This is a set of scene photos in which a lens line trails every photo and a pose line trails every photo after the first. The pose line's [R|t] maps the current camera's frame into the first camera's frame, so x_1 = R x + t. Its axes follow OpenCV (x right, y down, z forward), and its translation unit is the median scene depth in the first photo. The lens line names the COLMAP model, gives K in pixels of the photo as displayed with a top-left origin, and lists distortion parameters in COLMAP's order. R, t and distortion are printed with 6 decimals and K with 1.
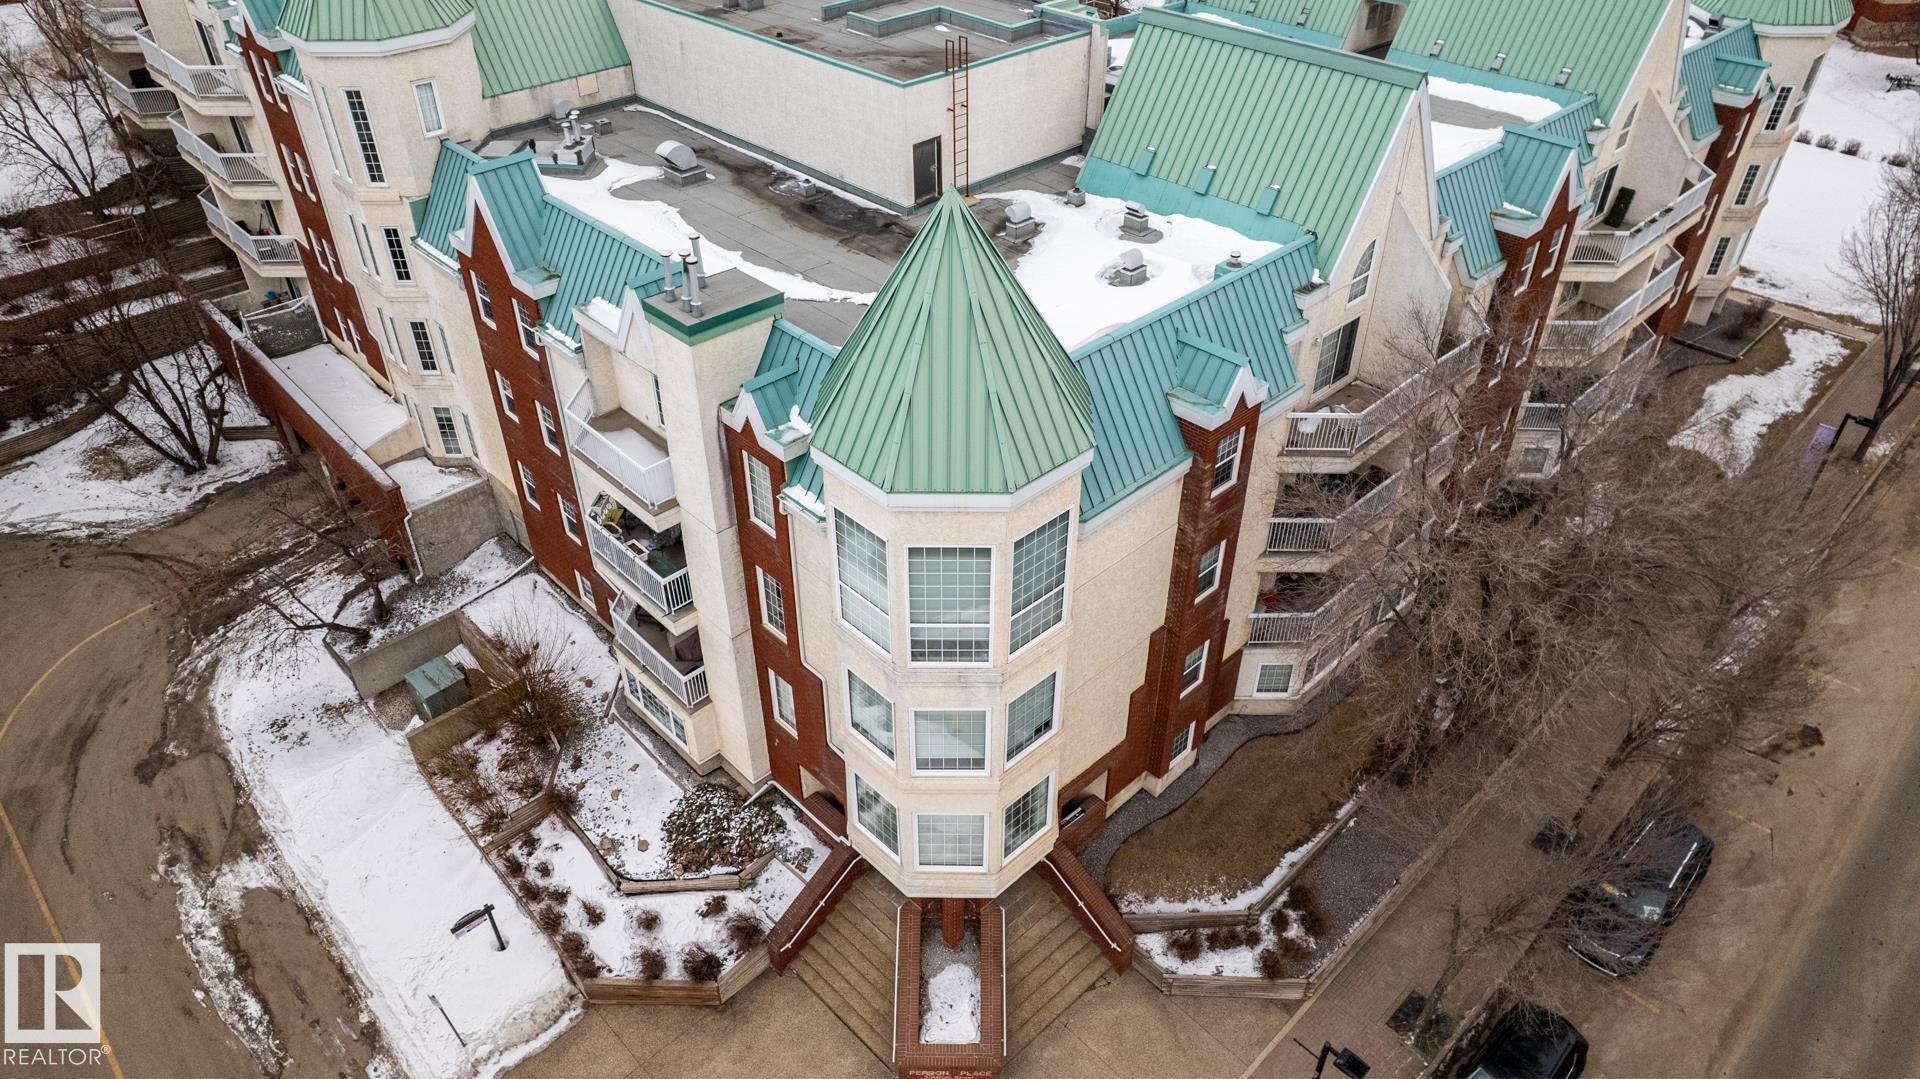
lens RADIAL K [[1230.1, 0, 952.5], [0, 1230.1, 536.8], [0, 0, 1]] dist [-0.085205, 0.079302]
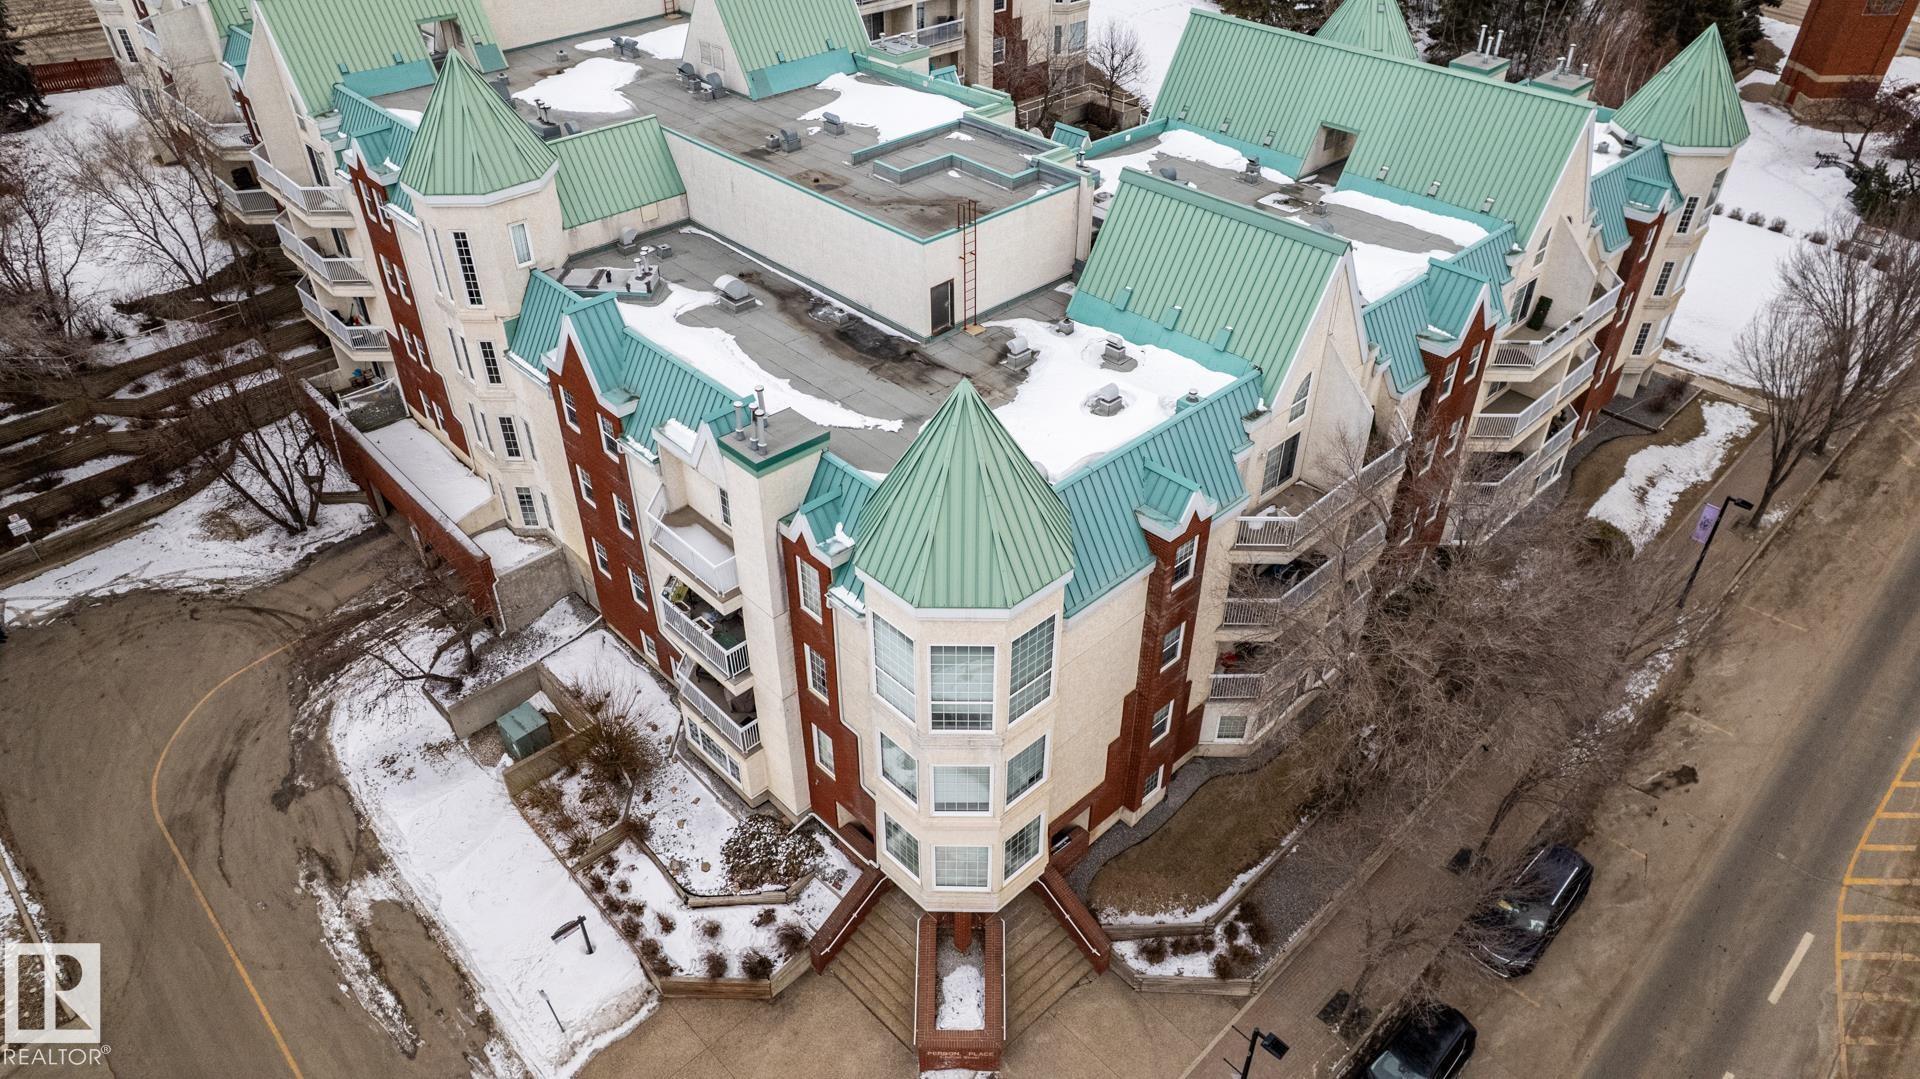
lens RADIAL K [[1227.7, 0, 953.1], [0, 1227.7, 537.5], [0, 0, 1]] dist [-0.077314, 0.064091]
pose [[0.999993, 0.002742, -0.002500, -0.006294], [-0.002746, 0.999995, -0.001436, -0.070023], [0.002496, 0.001443, 0.999996, -0.201530]]
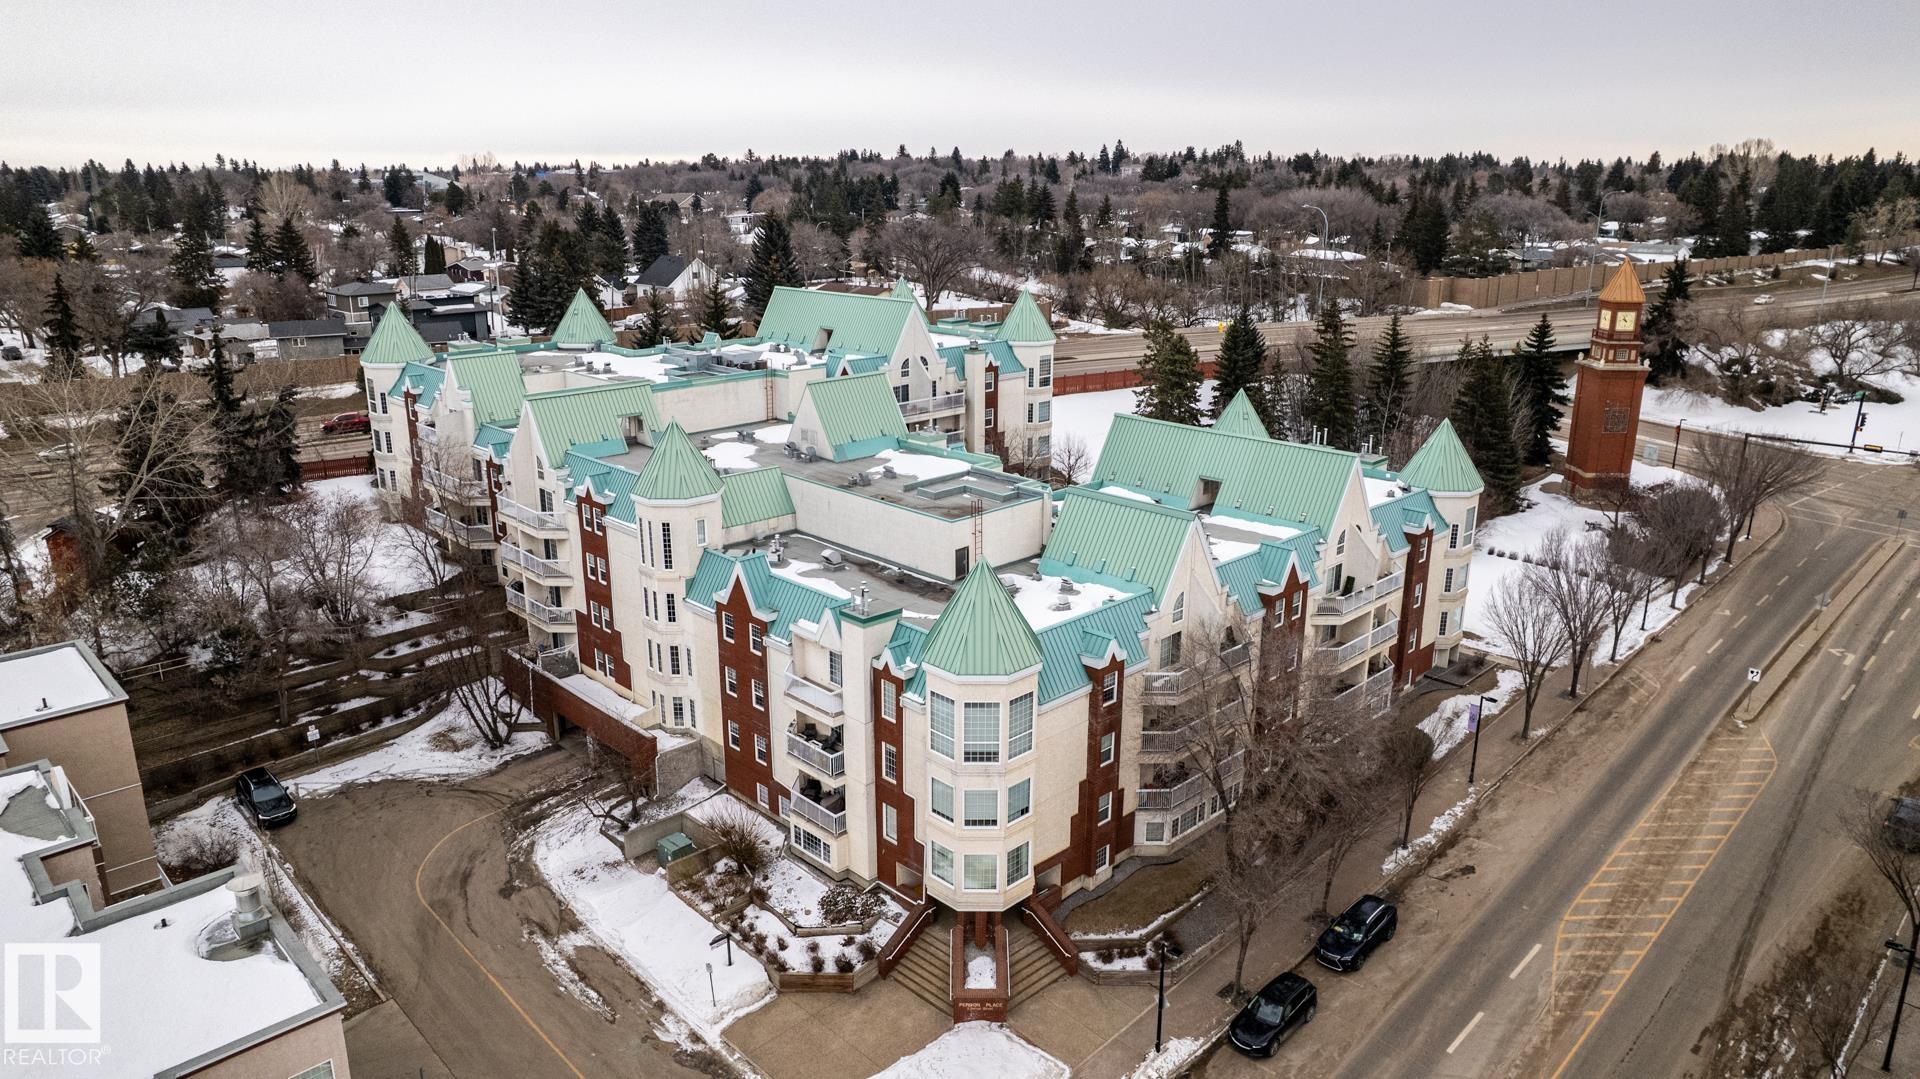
lens RADIAL K [[1220.4, 0, 960.0], [0, 1220.4, 539.5], [0, 0, 1]] dist [-0.051886, -0.003978]
pose [[0.999887, 0.000203, 0.015046, -0.052972], [0.005093, 0.936345, -0.351045, 0.357957], [-0.014160, 0.351082, 0.936238, -0.863980]]
